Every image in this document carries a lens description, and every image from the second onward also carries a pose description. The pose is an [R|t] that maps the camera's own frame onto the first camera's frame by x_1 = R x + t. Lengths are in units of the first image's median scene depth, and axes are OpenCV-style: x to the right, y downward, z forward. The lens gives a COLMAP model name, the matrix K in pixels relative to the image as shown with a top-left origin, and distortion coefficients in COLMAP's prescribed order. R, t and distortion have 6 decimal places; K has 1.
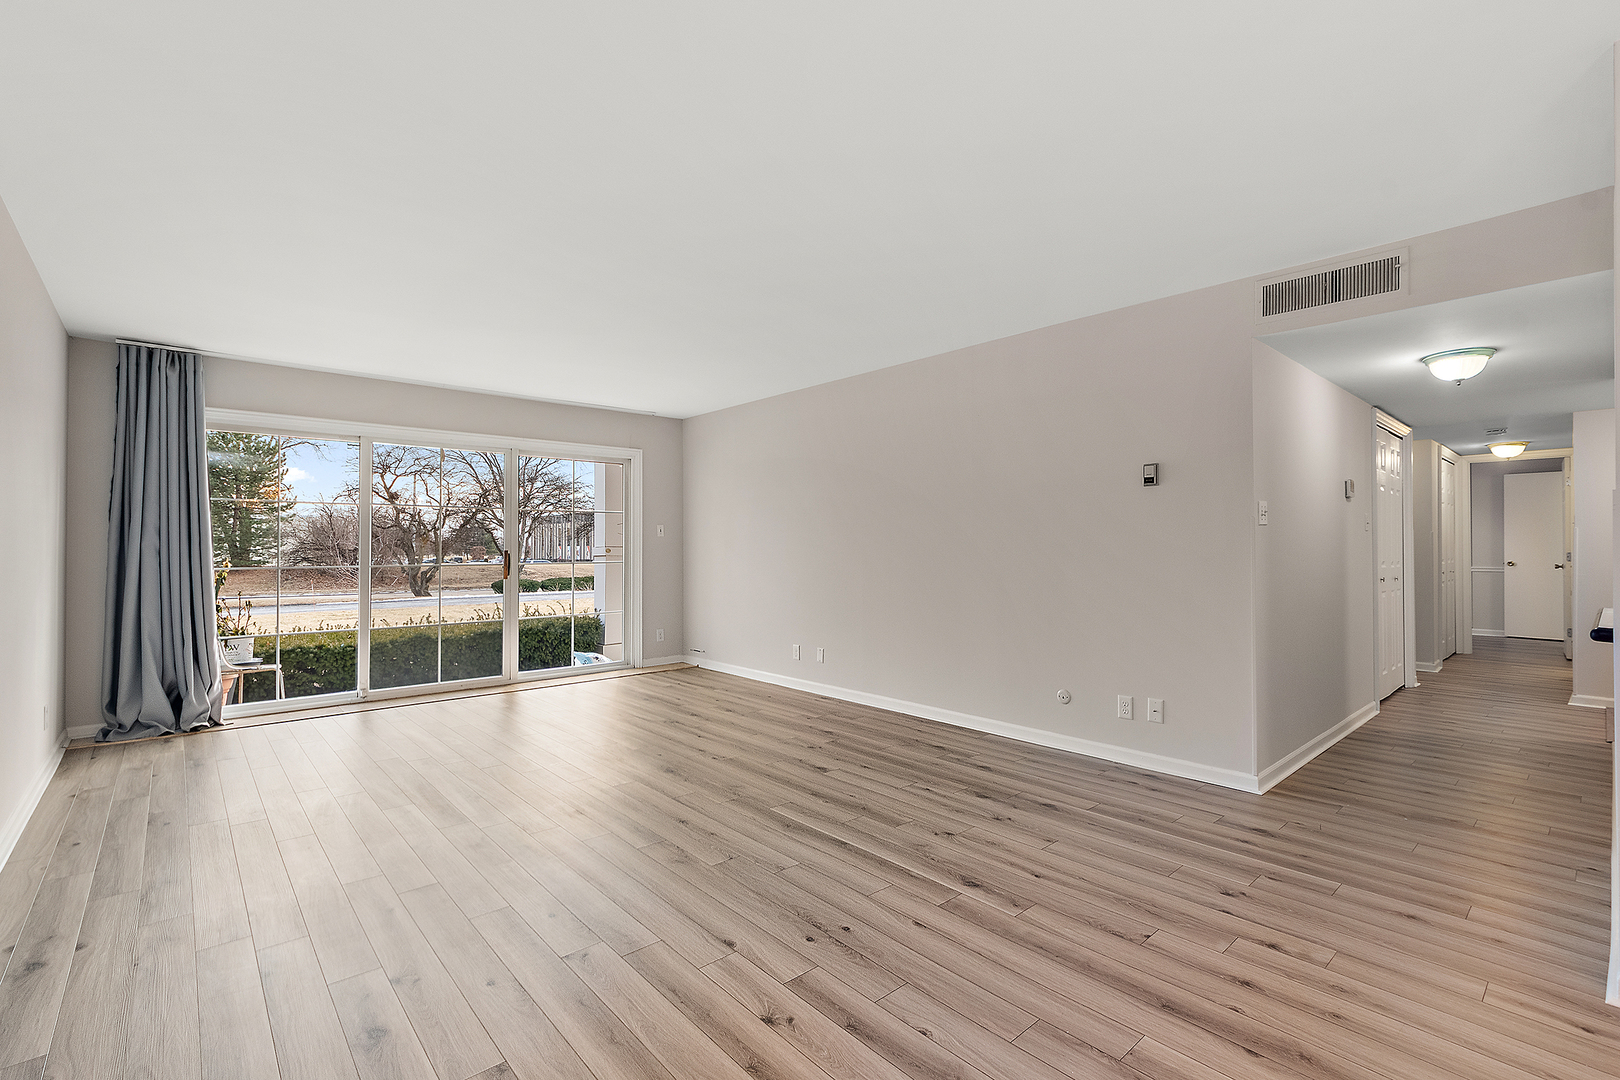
lens RADIAL K [[715.1, 0, 776.6], [0, 715.1, 535.5], [0, 0, 1]] dist [0.000339, 0.000382]
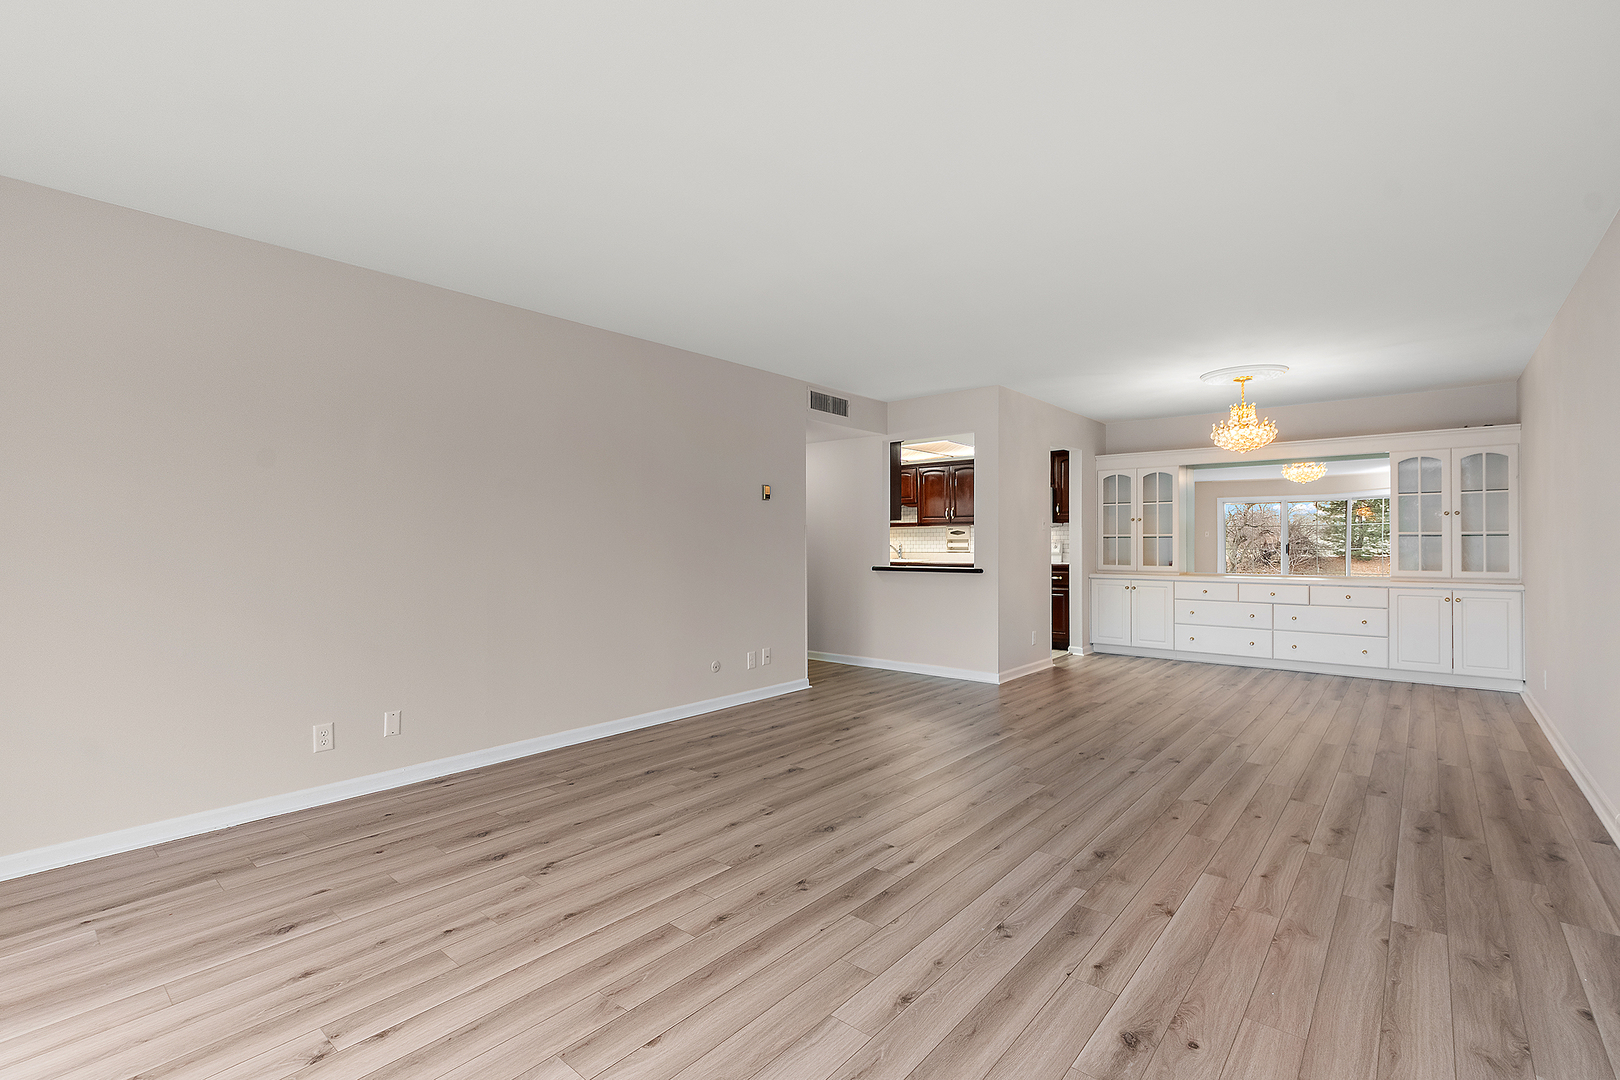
lens RADIAL K [[736.6, 0, 810.0], [0, 736.6, 540.0], [0, 0, 1]] dist [0.000933, 0.000233]
pose [[-0.165861, -0.000114, 0.986149, -0.825378], [-0.011778, 0.999929, -0.001865, 0.009866], [-0.986079, -0.011924, -0.165851, 1.007965]]
